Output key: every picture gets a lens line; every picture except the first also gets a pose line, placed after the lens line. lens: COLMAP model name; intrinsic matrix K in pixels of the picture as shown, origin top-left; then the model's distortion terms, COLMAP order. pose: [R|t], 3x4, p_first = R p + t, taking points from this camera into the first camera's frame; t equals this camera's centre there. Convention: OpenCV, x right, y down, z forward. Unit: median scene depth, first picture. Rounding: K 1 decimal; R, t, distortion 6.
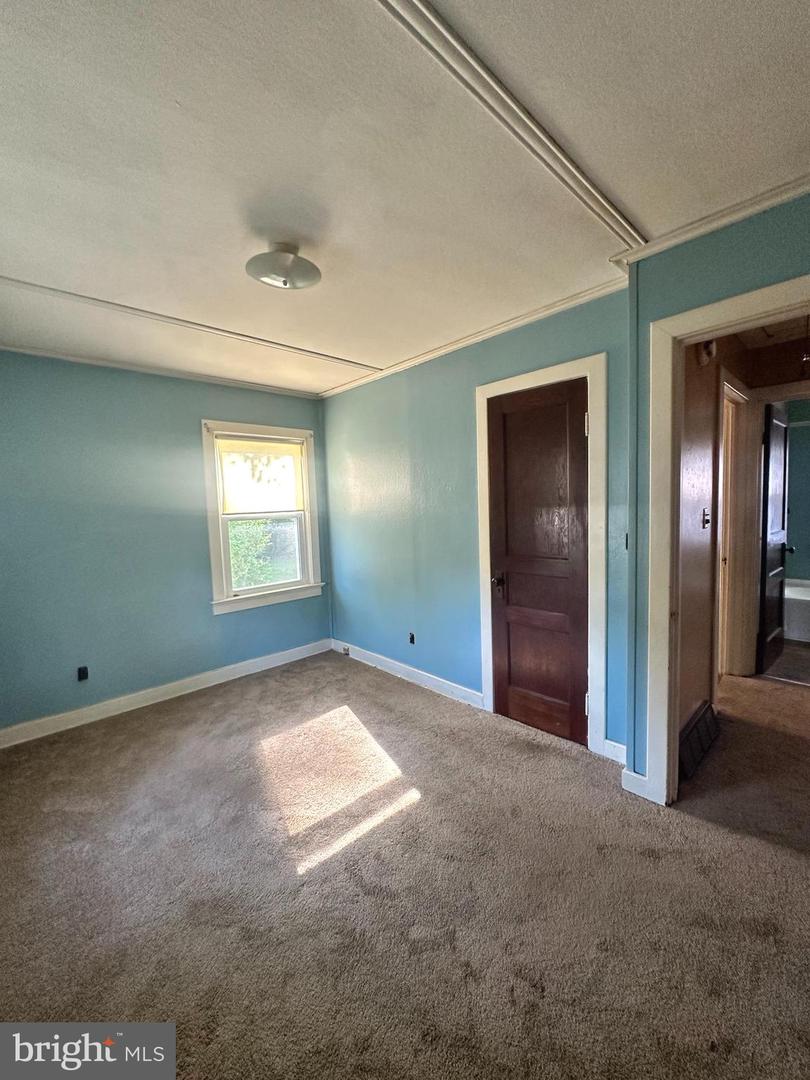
lens RADIAL K [[435.1, 0, 405.0], [0, 435.1, 540.0], [0, 0, 1]] dist [0.000284, 0.000130]
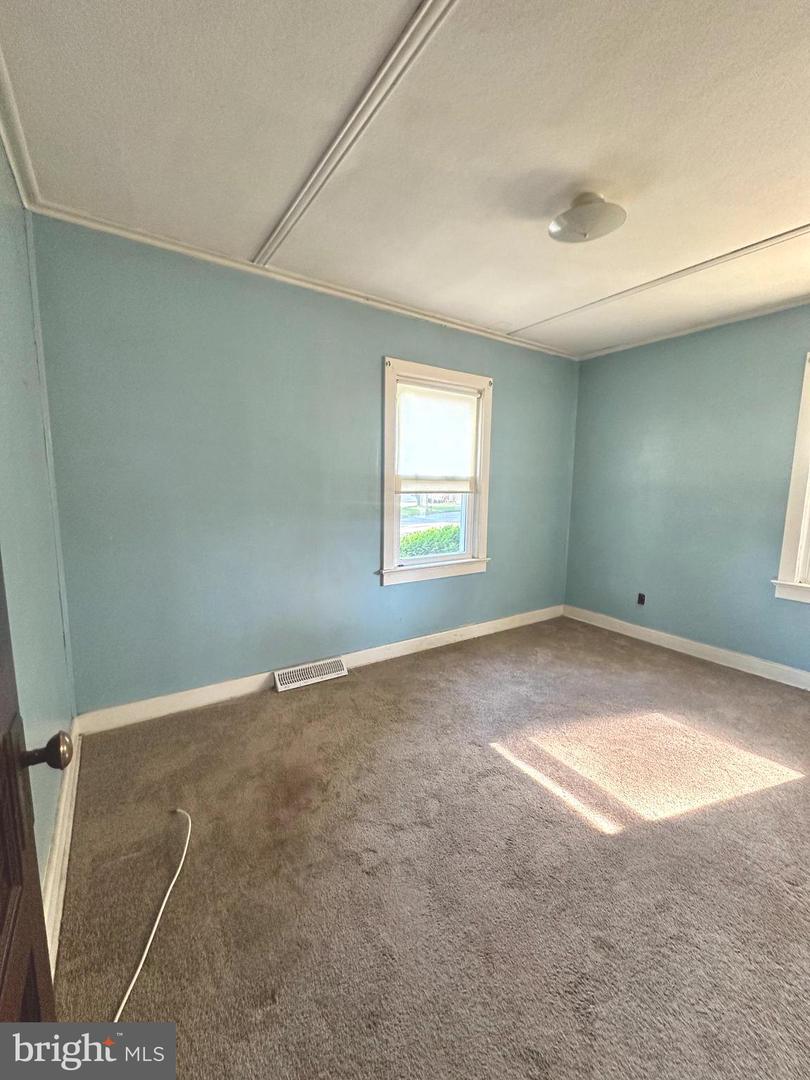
lens RADIAL K [[435.1, 0, 405.0], [0, 435.1, 540.0], [0, 0, 1]] dist [0.000284, 0.000130]
pose [[-0.164670, 0.165879, -0.972300, 0.747370], [-0.090955, 0.979003, 0.182427, -0.031261], [0.982146, 0.118475, -0.146125, 0.679476]]
